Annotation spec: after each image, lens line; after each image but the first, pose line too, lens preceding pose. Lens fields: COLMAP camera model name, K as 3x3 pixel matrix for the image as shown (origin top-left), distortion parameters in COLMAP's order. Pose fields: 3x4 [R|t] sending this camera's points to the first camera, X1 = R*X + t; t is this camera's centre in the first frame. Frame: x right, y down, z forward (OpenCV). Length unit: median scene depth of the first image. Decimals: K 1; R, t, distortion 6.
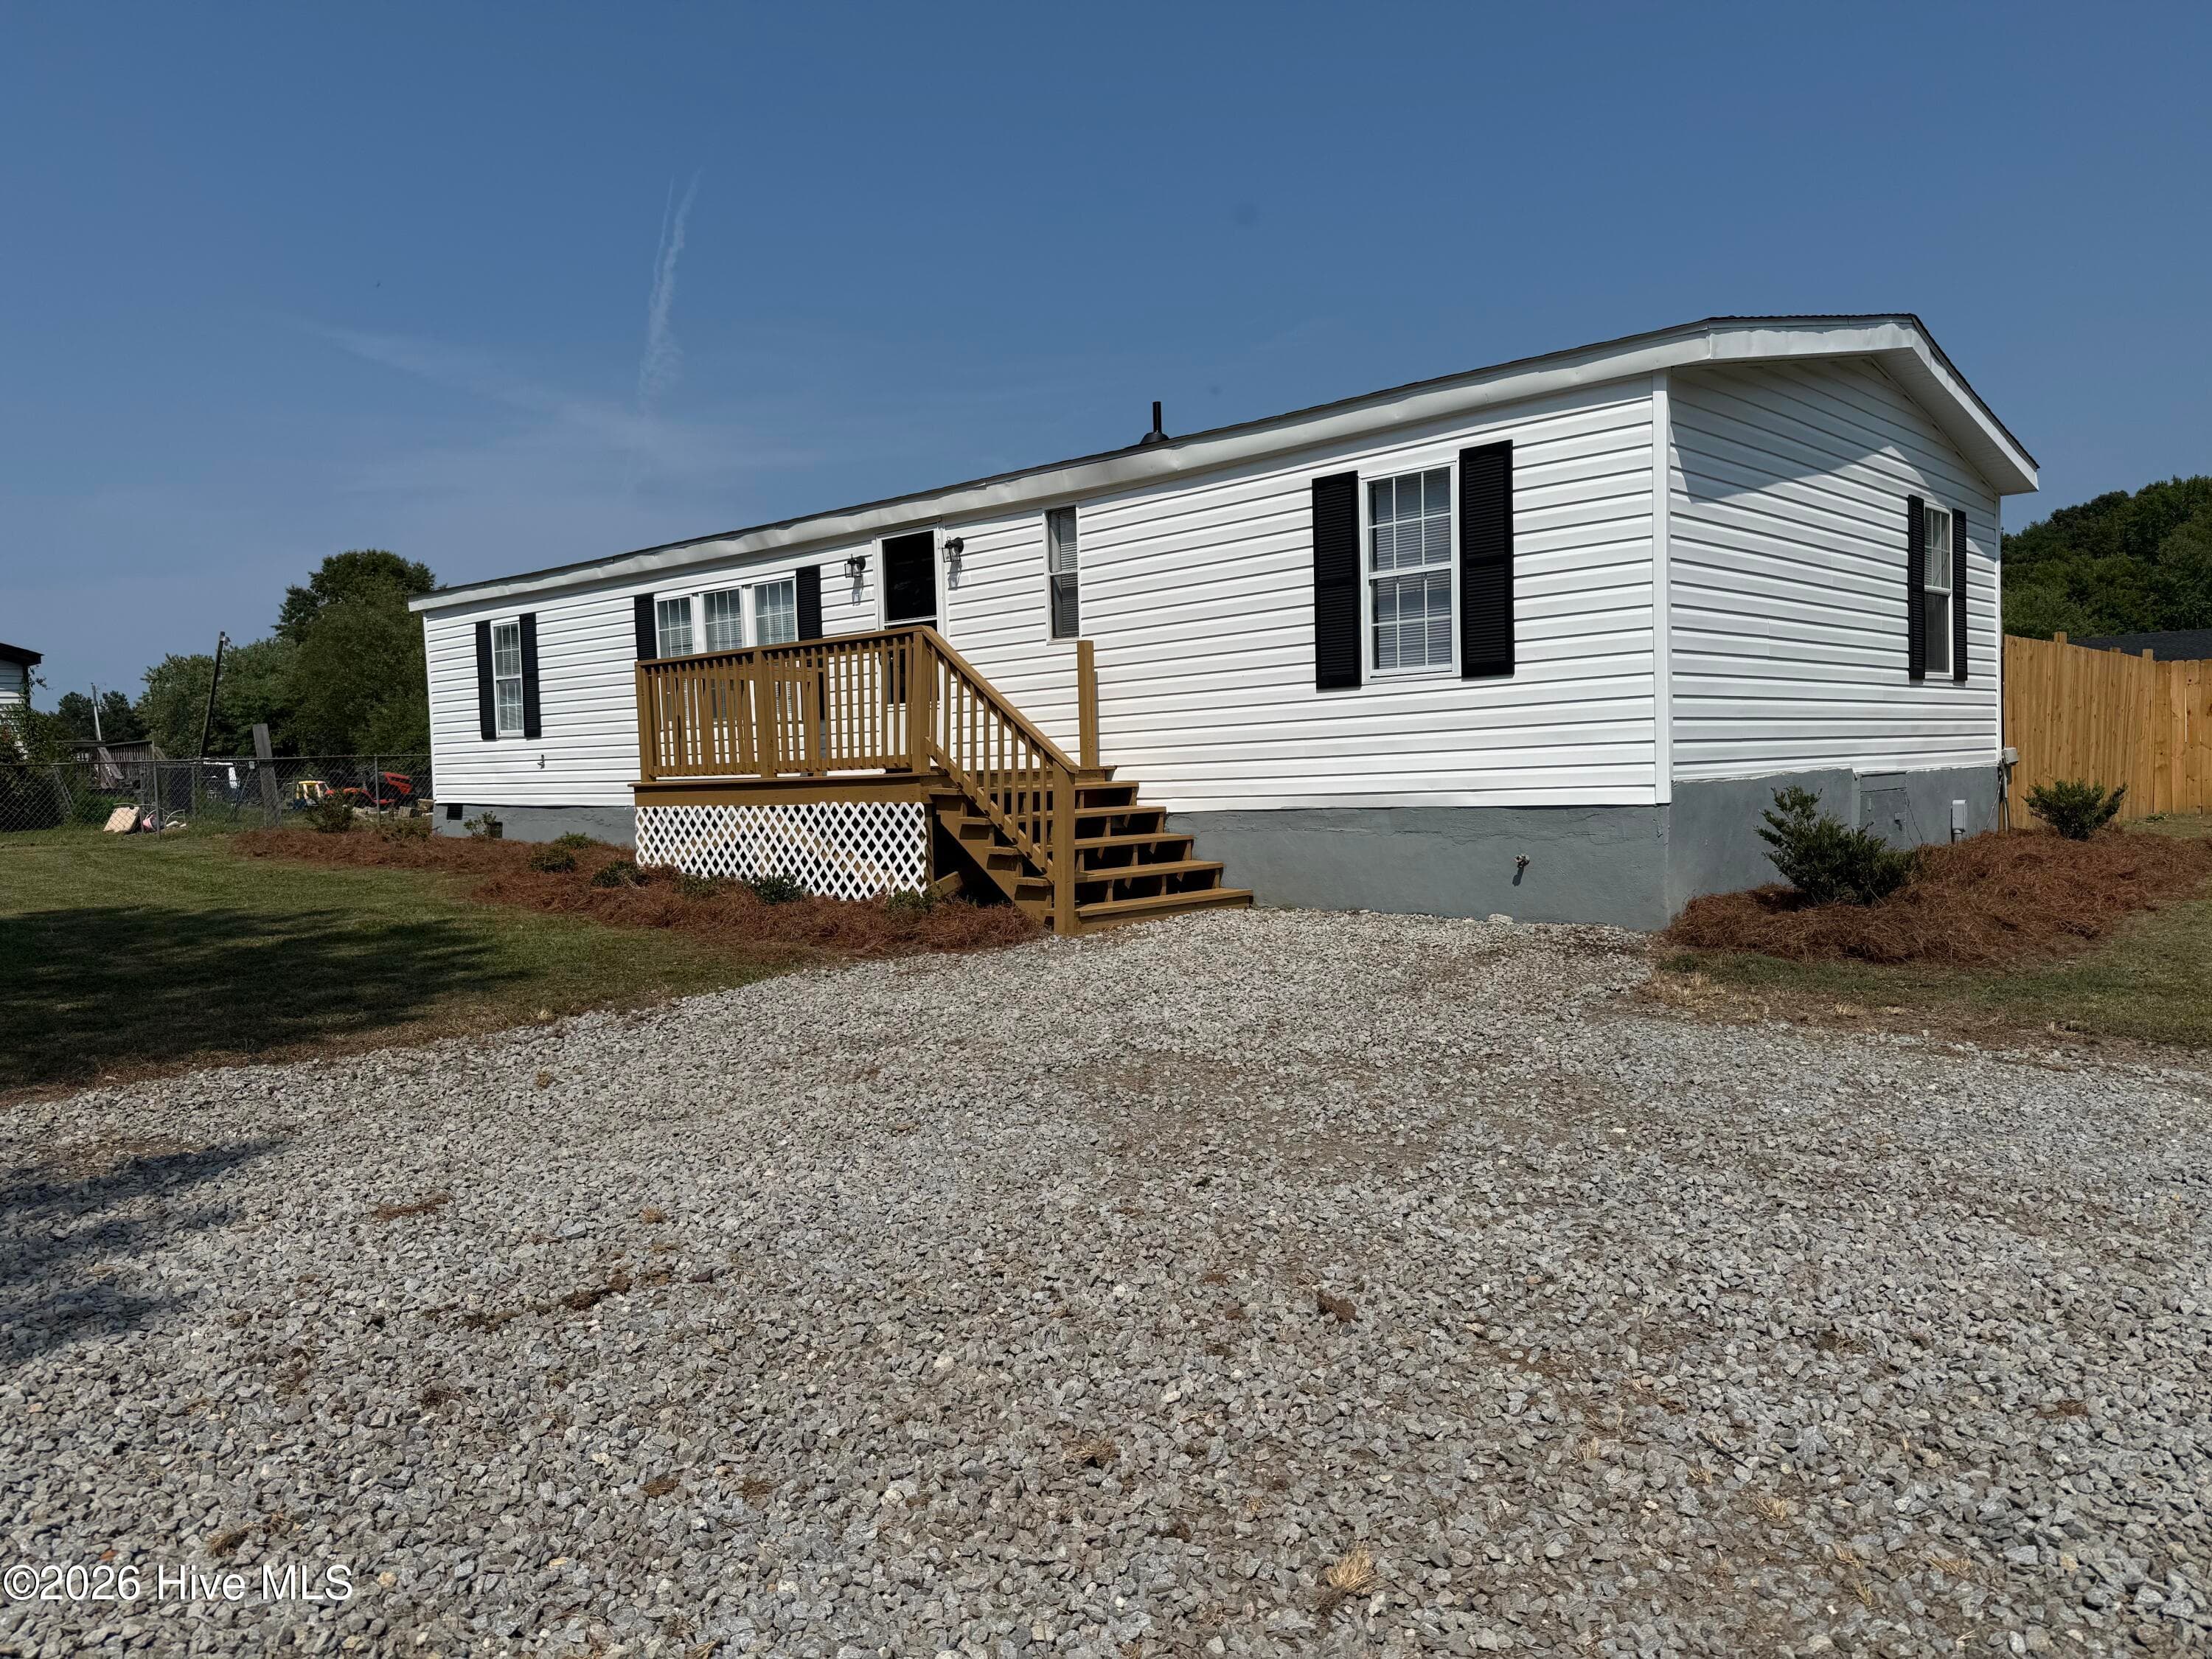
lens RADIAL K [[1543.8, 0, 1100.6], [0, 1543.8, 874.9], [0, 0, 1]] dist [0.037746, -0.069615]
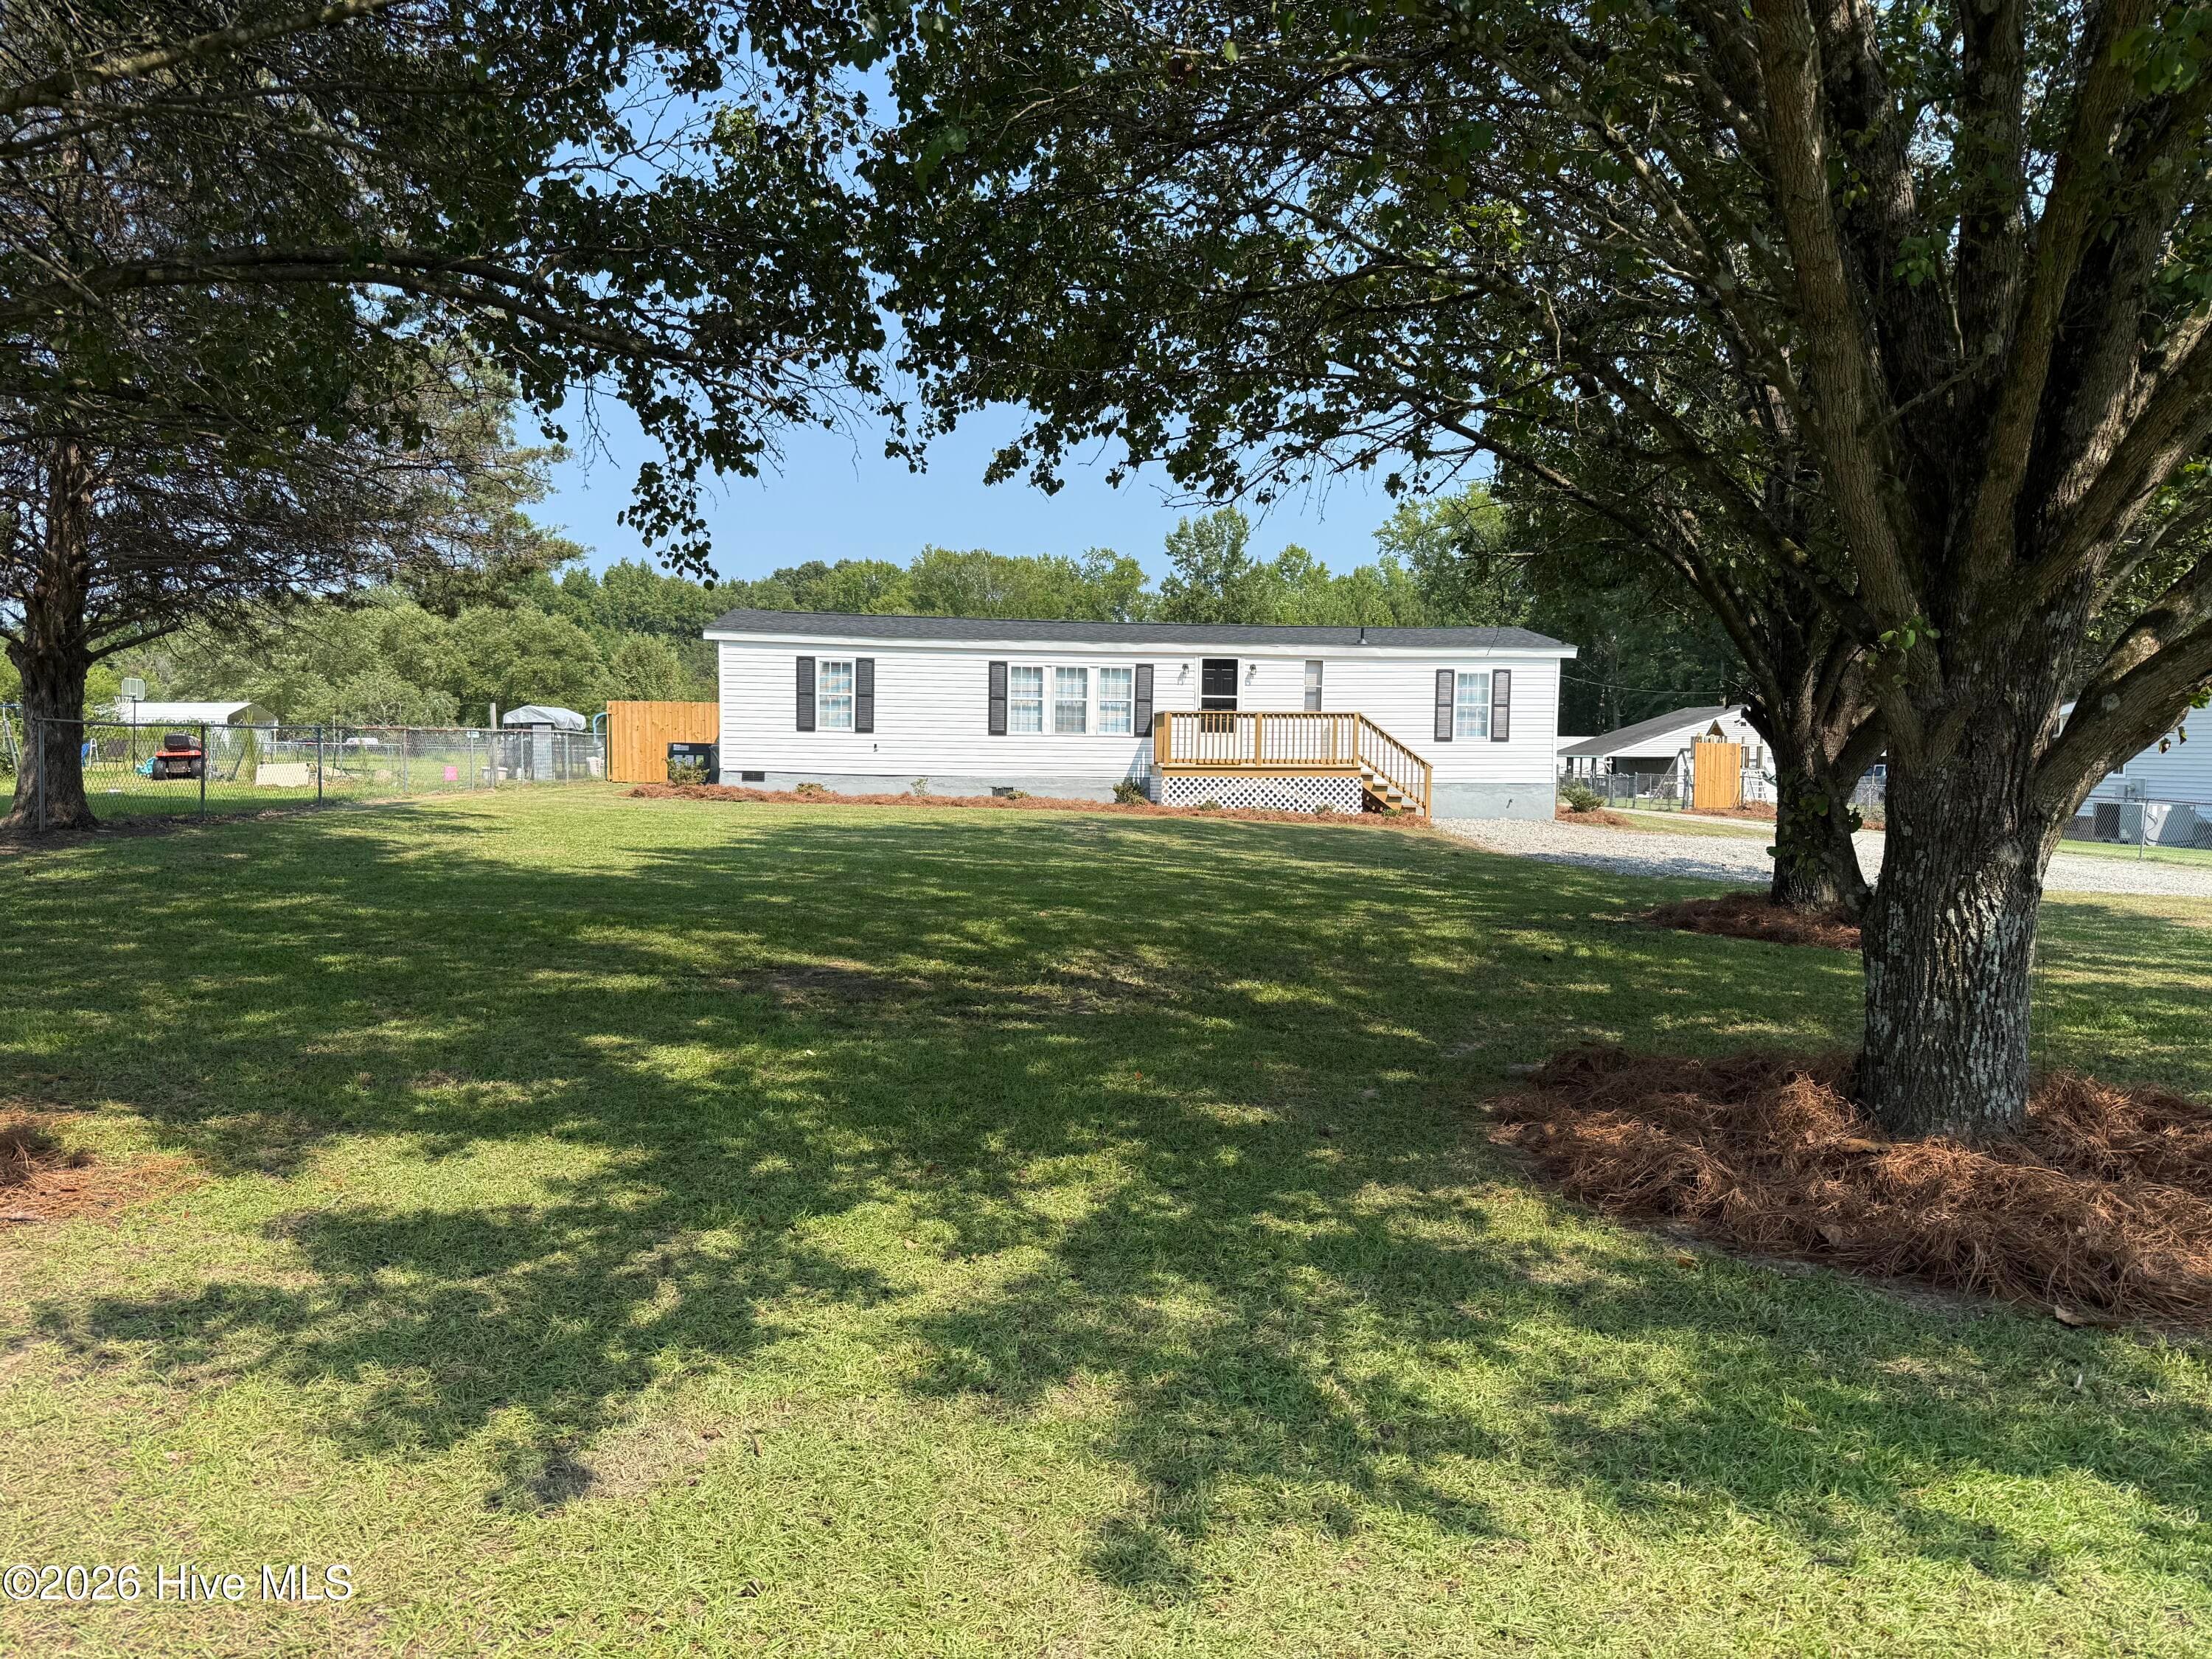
lens RADIAL K [[1522.1, 0, 1106.0], [0, 1522.1, 829.5], [0, 0, 1]] dist [0.151106, -0.242256]
pose [[0.668506, 0.000504, 0.743707, -2.043455], [0.021290, 0.999577, -0.019814, 0.074202], [-0.743402, 0.029080, 0.668212, -0.378876]]
